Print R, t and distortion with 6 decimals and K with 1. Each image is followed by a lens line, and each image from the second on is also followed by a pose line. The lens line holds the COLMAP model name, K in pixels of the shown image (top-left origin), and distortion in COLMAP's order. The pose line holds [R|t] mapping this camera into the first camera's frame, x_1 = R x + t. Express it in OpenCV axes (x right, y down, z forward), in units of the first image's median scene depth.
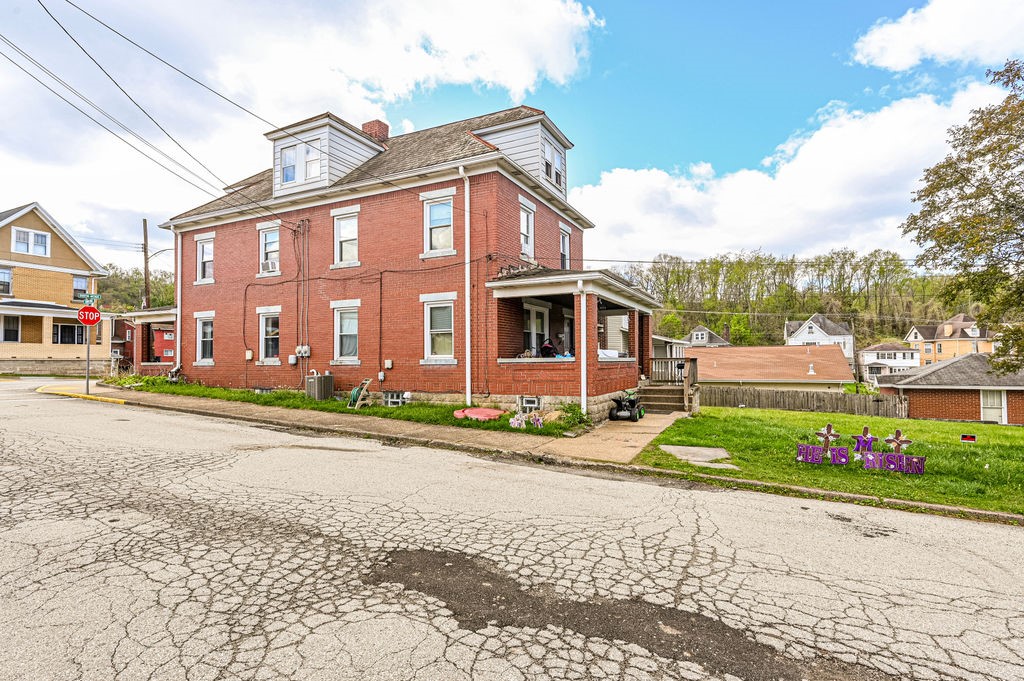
lens RADIAL K [[524.4, 0, 516.1], [0, 524.4, 340.0], [0, 0, 1]] dist [0.000987, 0.000353]
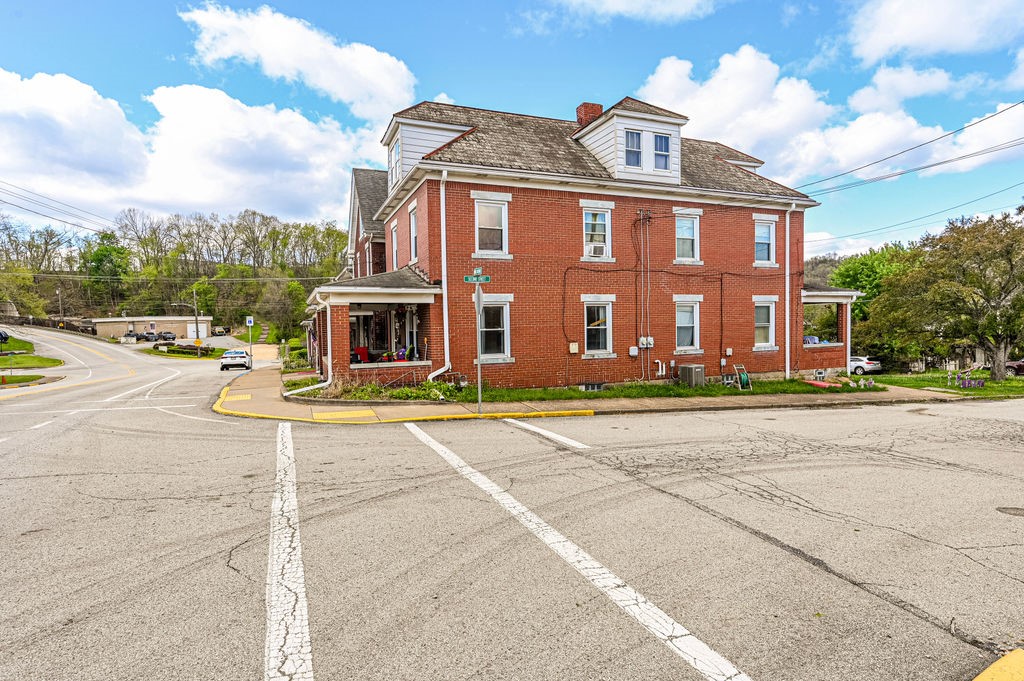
lens RADIAL K [[512.3, 0, 512.0], [0, 512.3, 340.5], [0, 0, 1]] dist [0.000059, 0.000048]
pose [[0.671036, -0.024986, 0.741004, -1.326148], [-0.015836, 0.998721, 0.048018, -0.025987], [-0.741256, -0.043956, 0.669782, 0.539447]]
